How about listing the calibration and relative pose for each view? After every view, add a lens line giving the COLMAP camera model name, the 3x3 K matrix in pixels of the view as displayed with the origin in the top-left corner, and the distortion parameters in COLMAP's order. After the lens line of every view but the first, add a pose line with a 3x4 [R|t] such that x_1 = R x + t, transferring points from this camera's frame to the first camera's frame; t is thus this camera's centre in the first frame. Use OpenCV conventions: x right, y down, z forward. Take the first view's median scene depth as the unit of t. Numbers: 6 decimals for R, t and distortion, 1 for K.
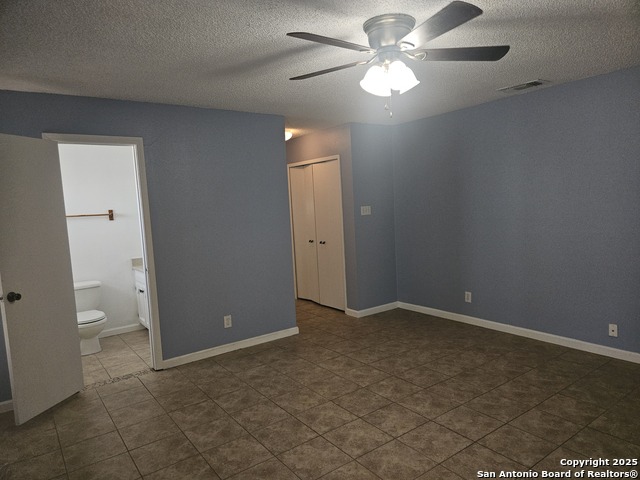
lens RADIAL K [[421.1, 0, 320.9], [0, 421.1, 241.8], [0, 0, 1]] dist [0.033460, -0.021781]
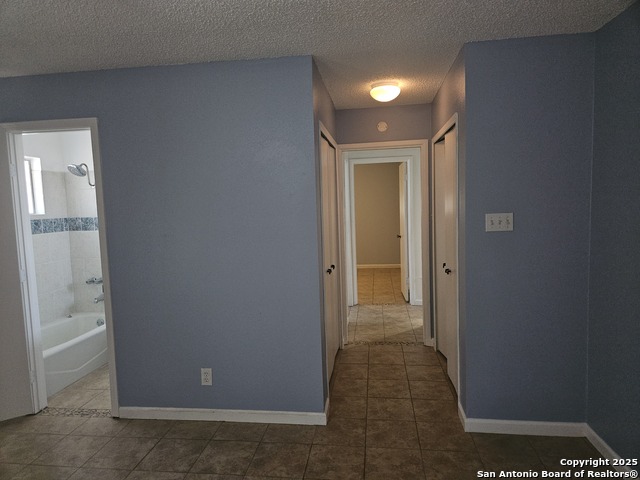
lens RADIAL K [[421.1, 0, 319.5], [0, 421.1, 237.6], [0, 0, 1]] dist [0.033460, -0.021781]
pose [[0.725898, 0.083251, -0.682745, 0.431098], [-0.068025, 0.996471, 0.049181, -0.097679], [0.684430, 0.010743, 0.729000, 0.742373]]
